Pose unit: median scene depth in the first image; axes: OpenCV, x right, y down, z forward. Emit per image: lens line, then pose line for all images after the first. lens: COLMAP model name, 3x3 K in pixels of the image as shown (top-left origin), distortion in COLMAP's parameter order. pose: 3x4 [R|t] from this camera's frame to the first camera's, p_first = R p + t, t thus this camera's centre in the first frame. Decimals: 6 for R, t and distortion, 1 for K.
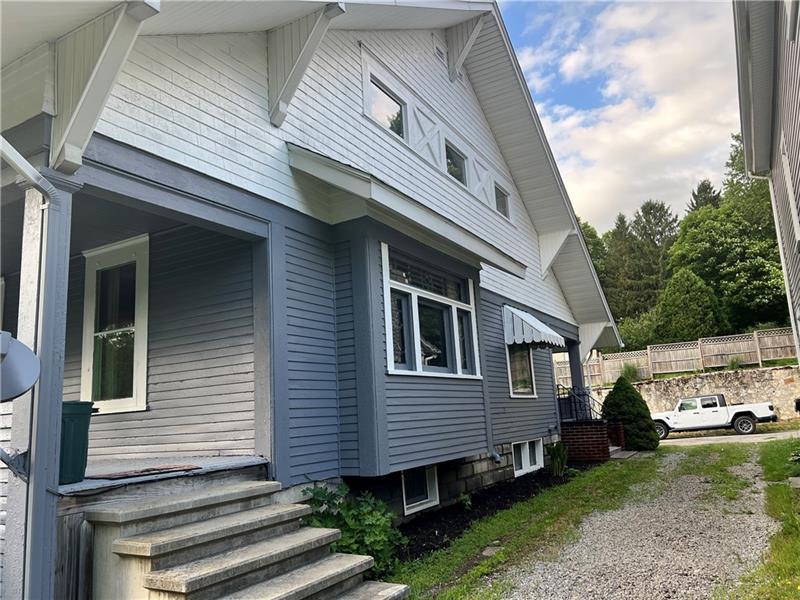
lens RADIAL K [[600.4, 0, 405.1], [0, 600.4, 302.9], [0, 0, 1]] dist [0.041763, -0.046443]
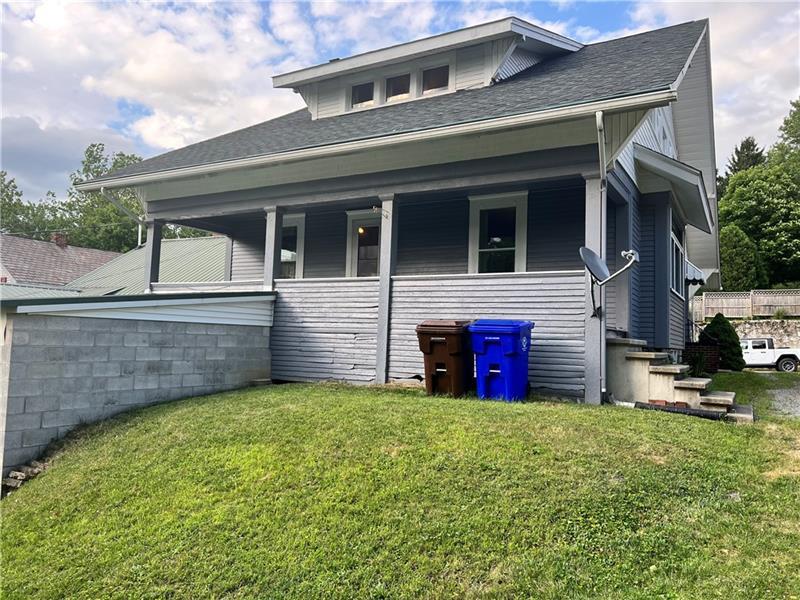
lens RADIAL K [[600.4, 0, 401.4], [0, 600.4, 300.0], [0, 0, 1]] dist [0.041763, -0.046443]
pose [[0.996517, 0.083090, -0.007117, -0.157973], [-0.081773, 0.990326, 0.112103, 0.004823], [0.016363, -0.111130, 0.993671, -0.137513]]
